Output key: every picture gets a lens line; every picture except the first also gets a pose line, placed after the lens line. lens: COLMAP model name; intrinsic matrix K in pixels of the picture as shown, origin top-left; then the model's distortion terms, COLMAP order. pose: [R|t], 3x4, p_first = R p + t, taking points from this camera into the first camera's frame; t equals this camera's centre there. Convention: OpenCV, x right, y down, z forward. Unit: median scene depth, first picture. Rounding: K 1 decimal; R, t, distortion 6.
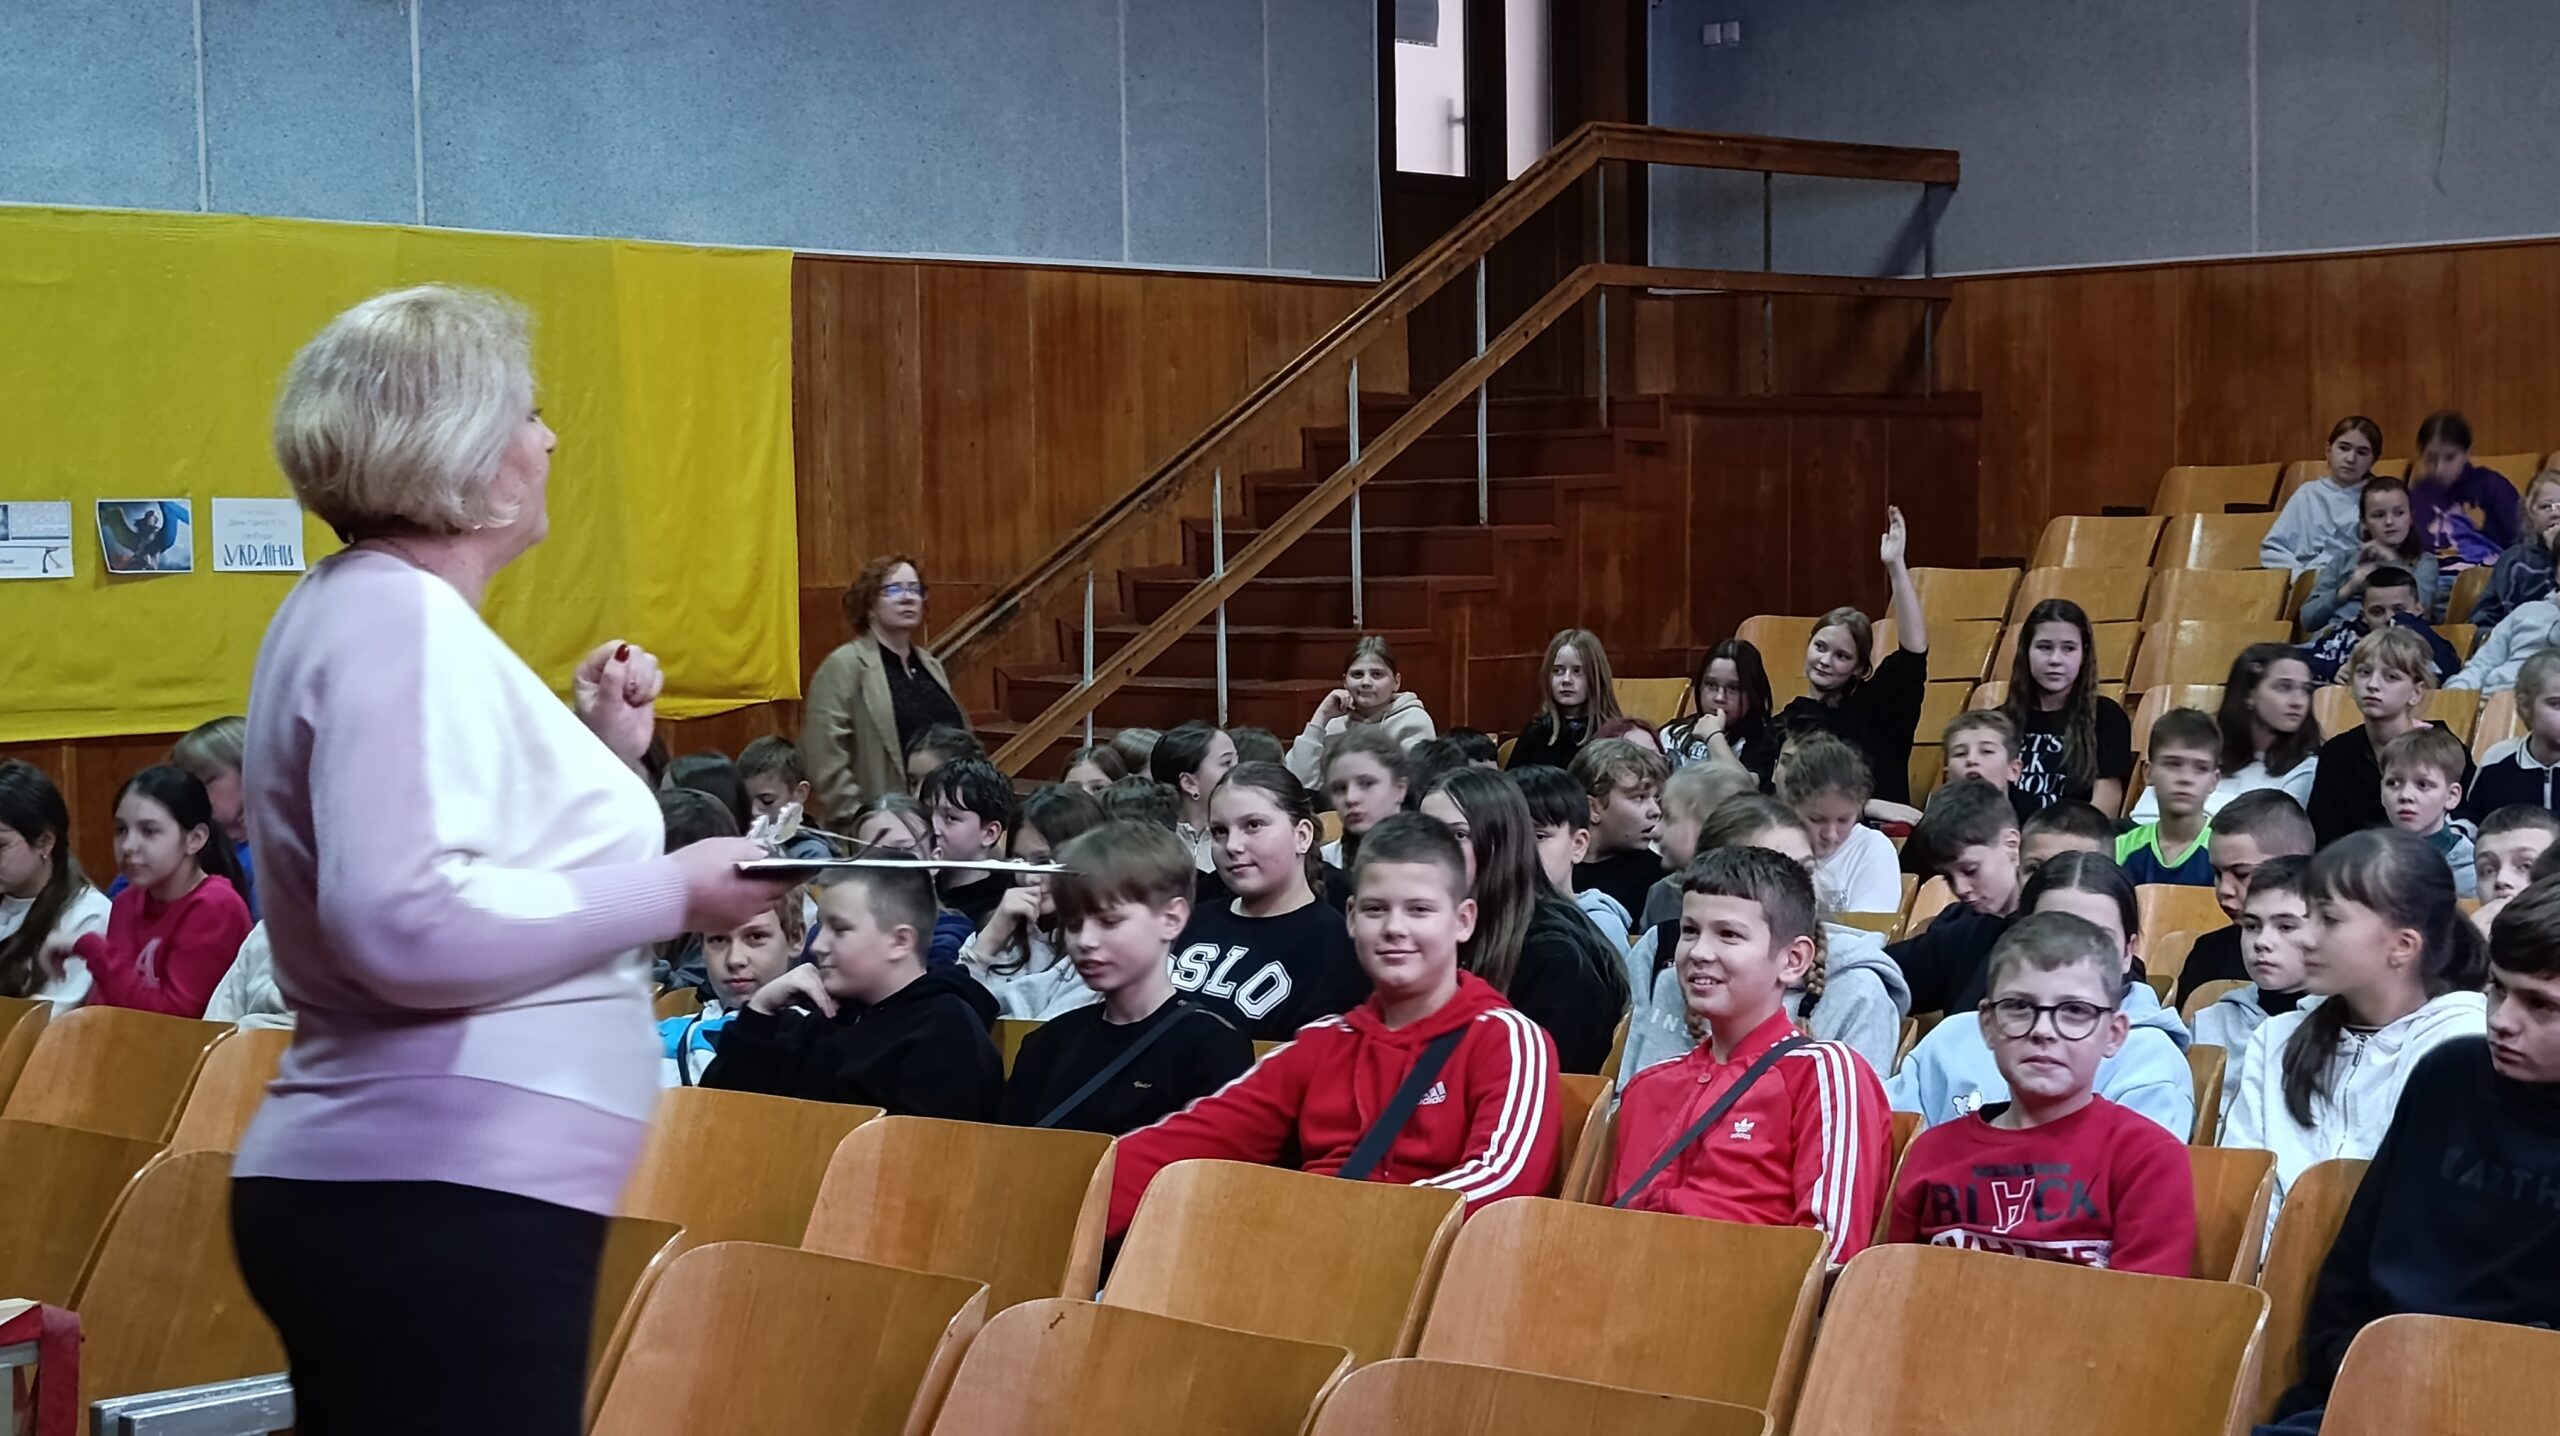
lens RADIAL K [[4307.9, 0, 1280.0], [0, 4307.9, 718.0], [0, 0, 1]] dist [0.226474, -0.133699]
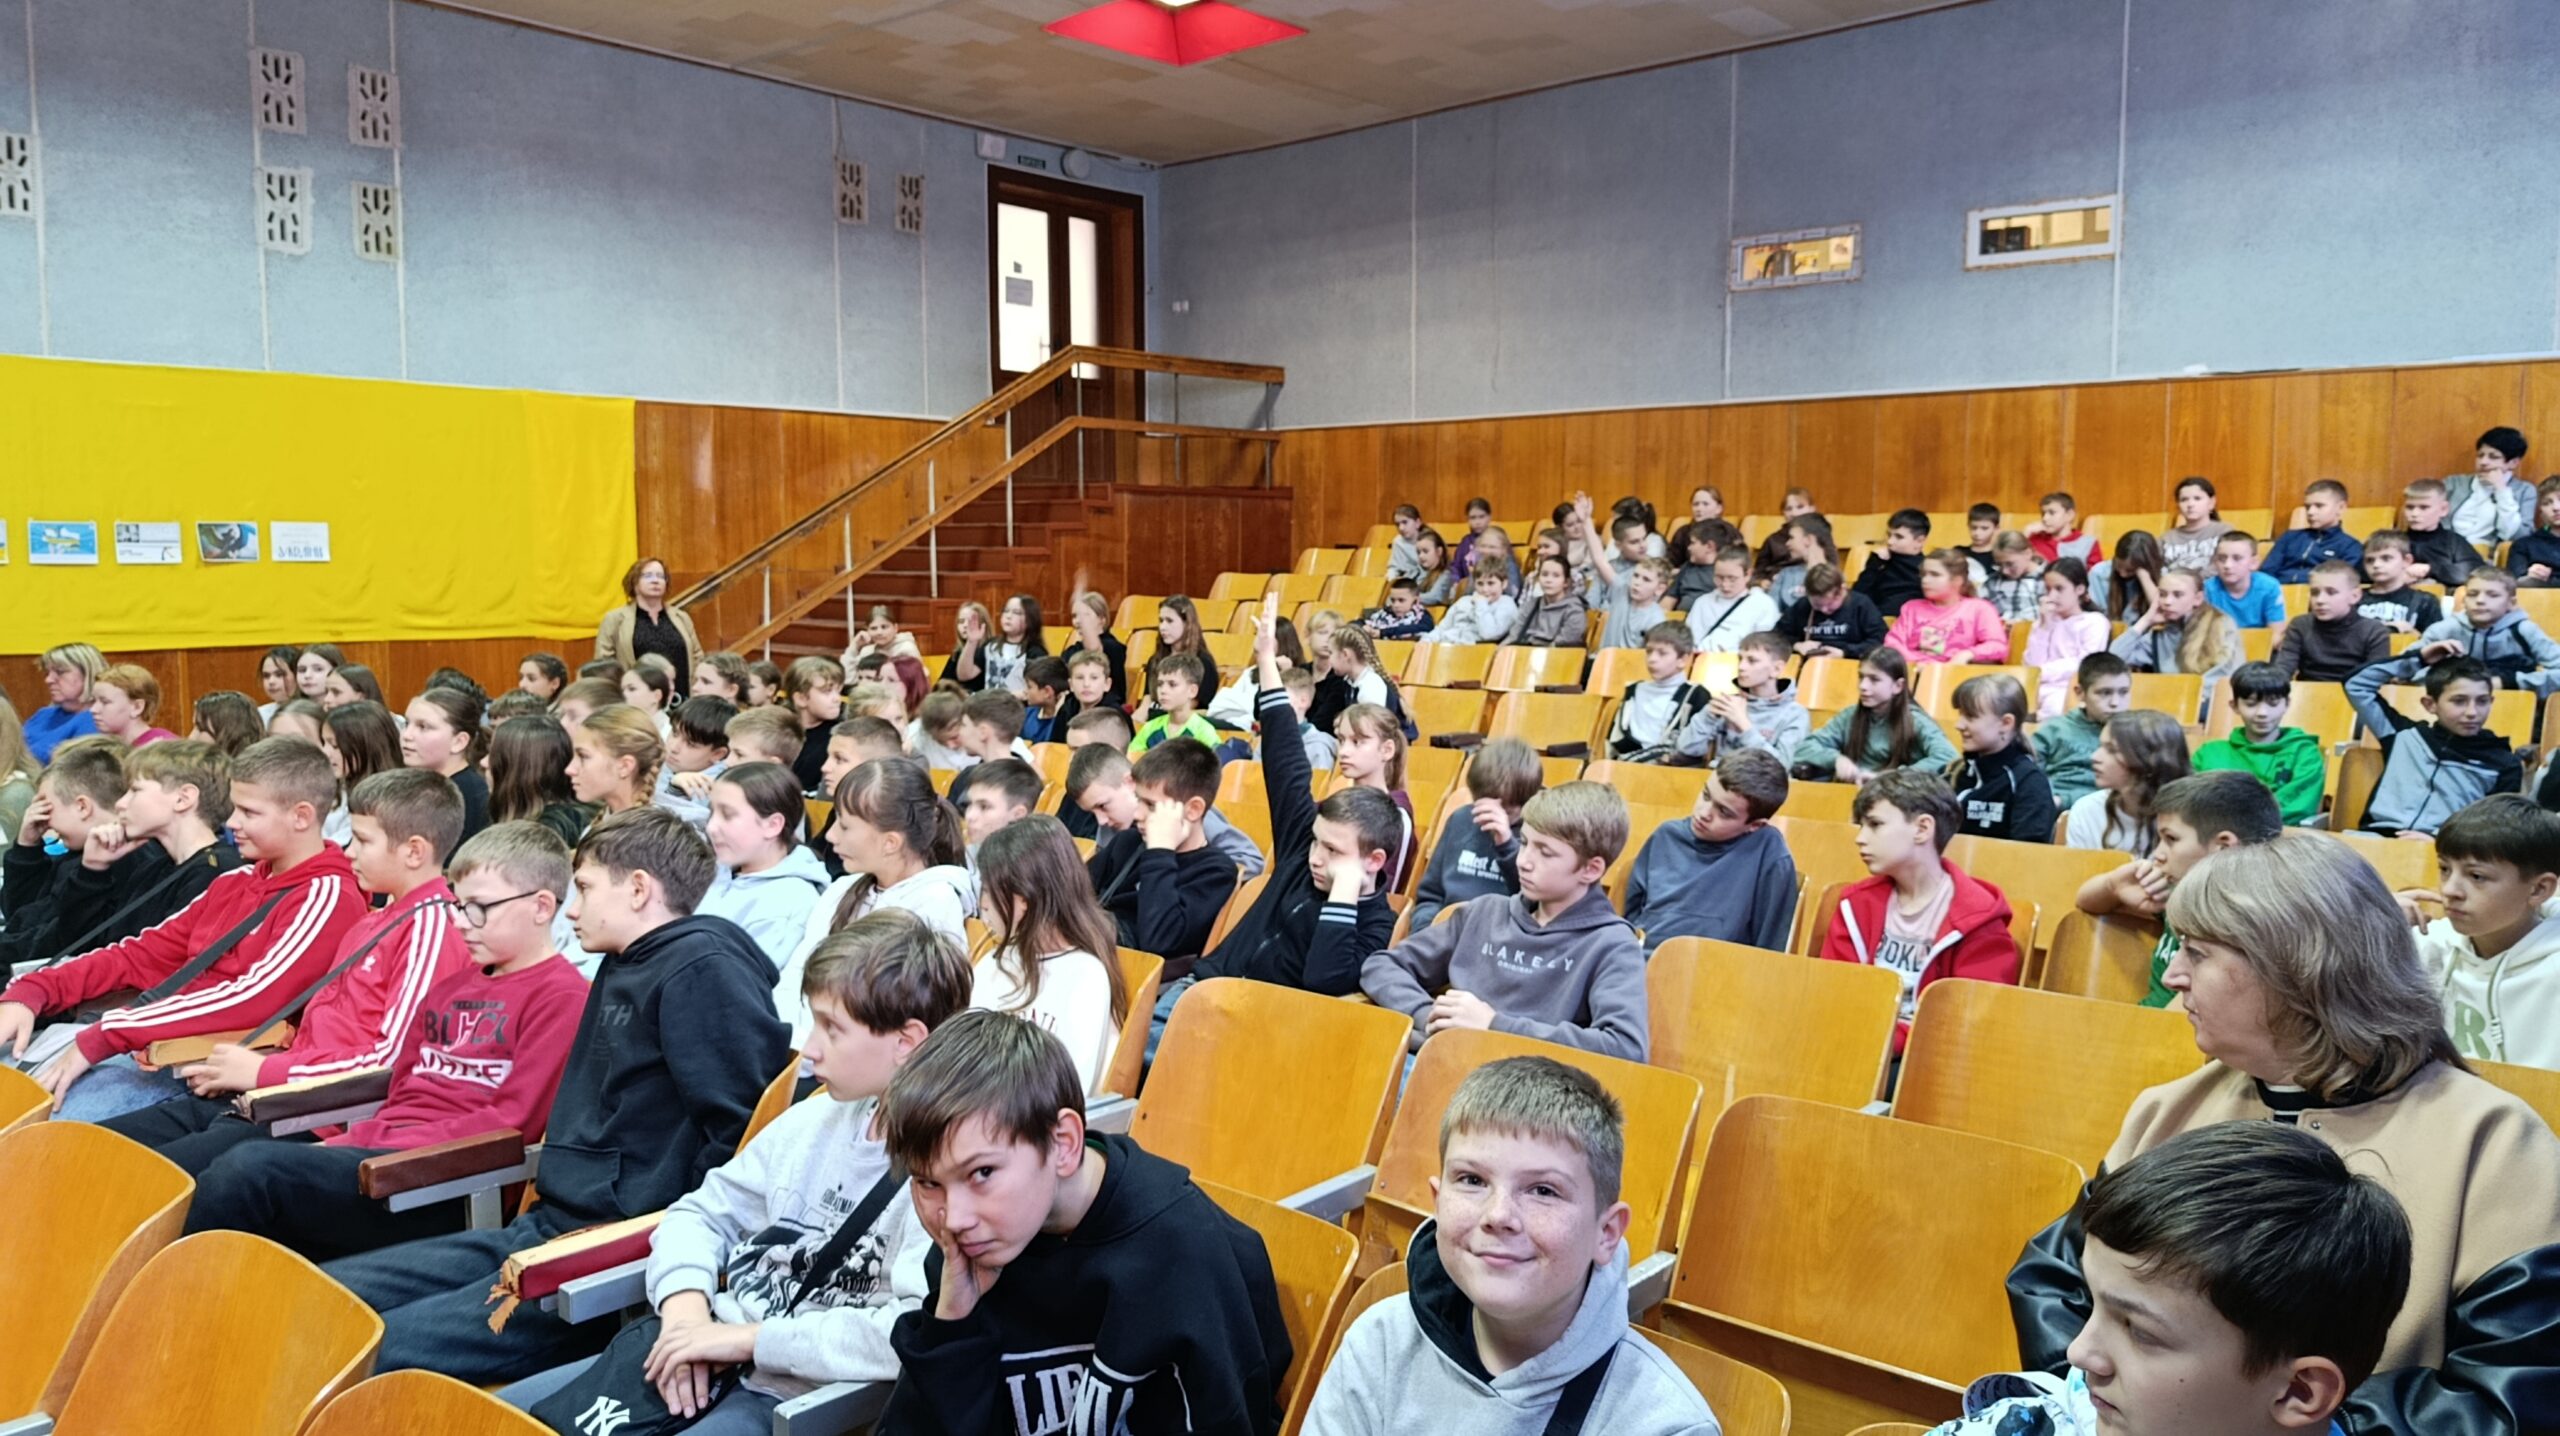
lens RADIAL K [[1822.6, 0, 1297.1], [0, 1822.6, 754.6], [0, 0, 1]] dist [0.000740, -0.023470]
pose [[0.999184, 0.012146, 0.038525, 0.144356], [-0.014663, 0.997727, 0.065764, -0.006565], [-0.037639, -0.066275, 0.997091, 0.155938]]
